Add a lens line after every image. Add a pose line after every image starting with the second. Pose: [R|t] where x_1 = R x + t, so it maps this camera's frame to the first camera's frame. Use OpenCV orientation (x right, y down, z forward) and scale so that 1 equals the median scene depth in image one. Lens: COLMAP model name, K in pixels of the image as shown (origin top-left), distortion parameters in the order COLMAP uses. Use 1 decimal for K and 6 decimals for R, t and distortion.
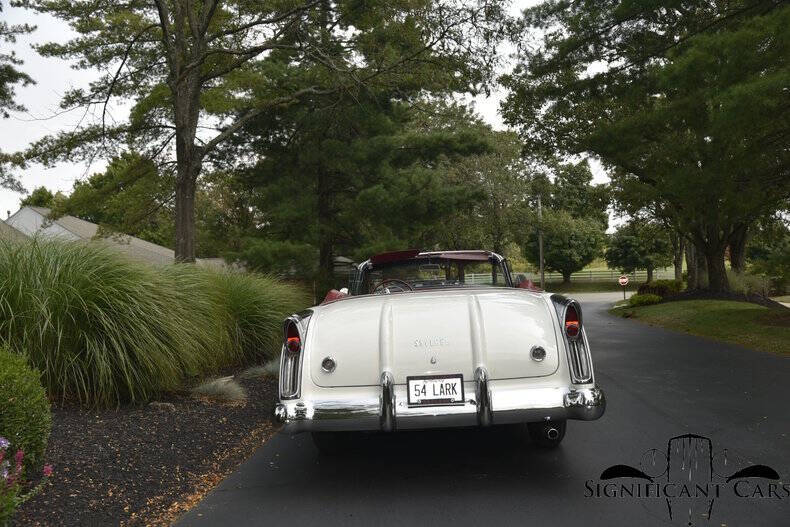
lens RADIAL K [[675.3, 0, 395.0], [0, 675.3, 281.7], [0, 0, 1]] dist [-0.047404, 0.071760]
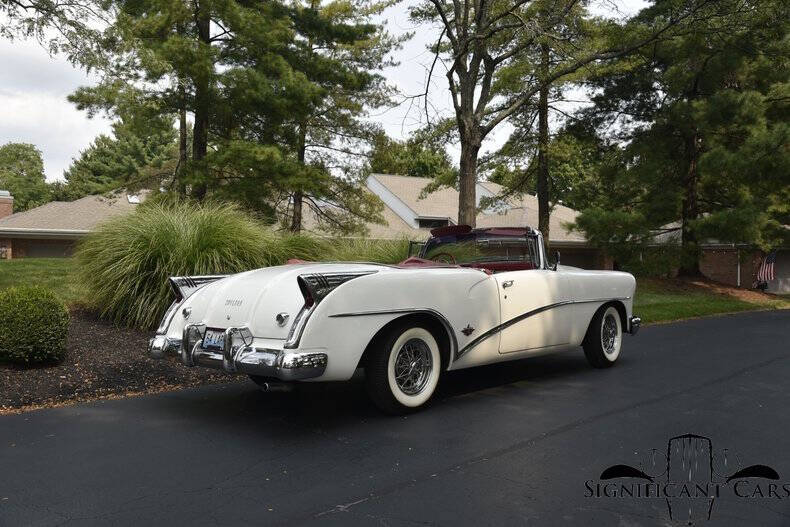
lens RADIAL K [[673.6, 0, 393.2], [0, 673.6, 264.5], [0, 0, 1]] dist [-0.036125, 0.099406]
pose [[0.767343, 0.040431, -0.639961, 0.200421], [-0.025181, 0.999140, 0.032930, -0.005782], [0.640742, -0.009154, 0.767702, 0.041938]]
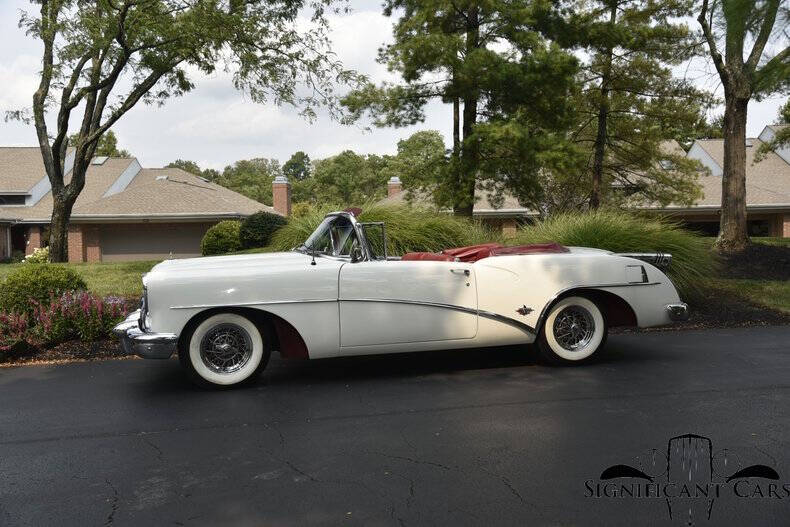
lens RADIAL K [[711.3, 0, 393.5], [0, 711.3, 266.2], [0, 0, 1]] dist [-0.017814, 0.113165]
pose [[0.291472, 0.067119, -0.954222, 0.329535], [0.017668, 0.996987, 0.075524, -0.014305], [0.956416, -0.038873, 0.289408, 0.160056]]
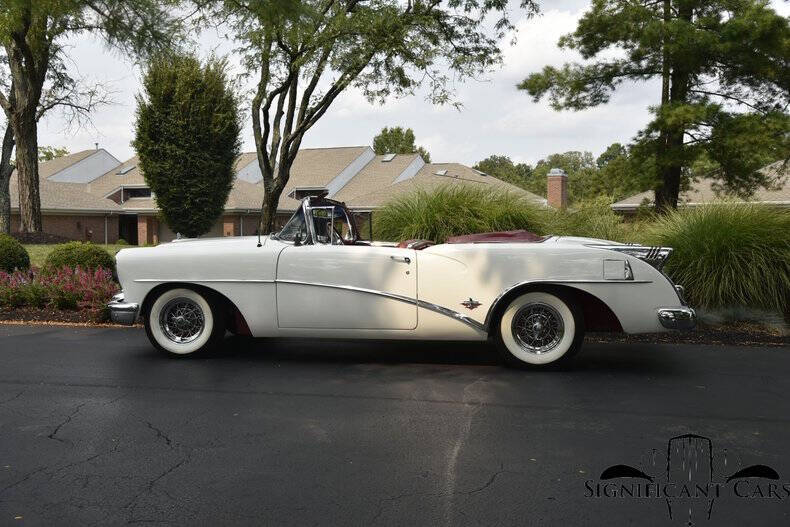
lens RADIAL K [[711.3, 0, 393.5], [0, 711.3, 266.2], [0, 0, 1]] dist [-0.017814, 0.113165]
pose [[-0.138243, 0.078066, -0.987317, 0.332736], [0.012661, 0.996947, 0.077054, -0.007764], [0.990317, -0.001848, -0.138809, 0.309211]]
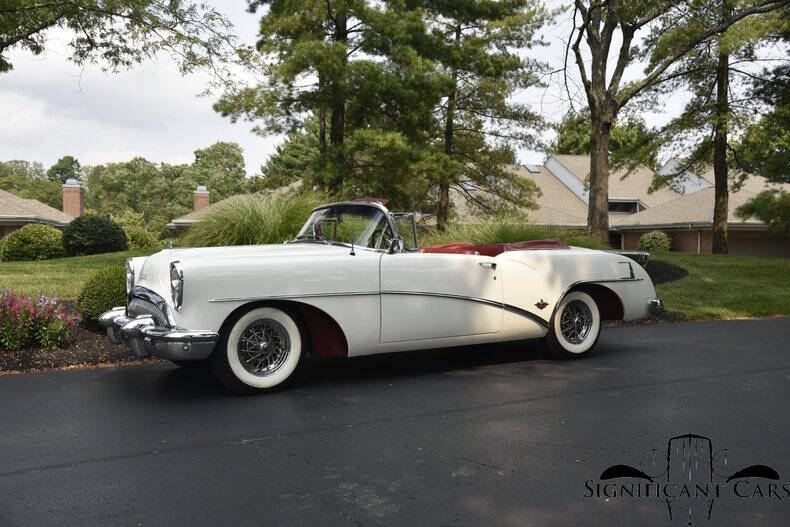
lens RADIAL K [[711.3, 0, 393.5], [0, 711.3, 266.2], [0, 0, 1]] dist [-0.017814, 0.113165]
pose [[0.558881, 0.050271, -0.827723, 0.275406], [-0.008856, 0.998466, 0.054662, -0.004272], [0.829200, -0.023219, 0.558469, 0.076284]]
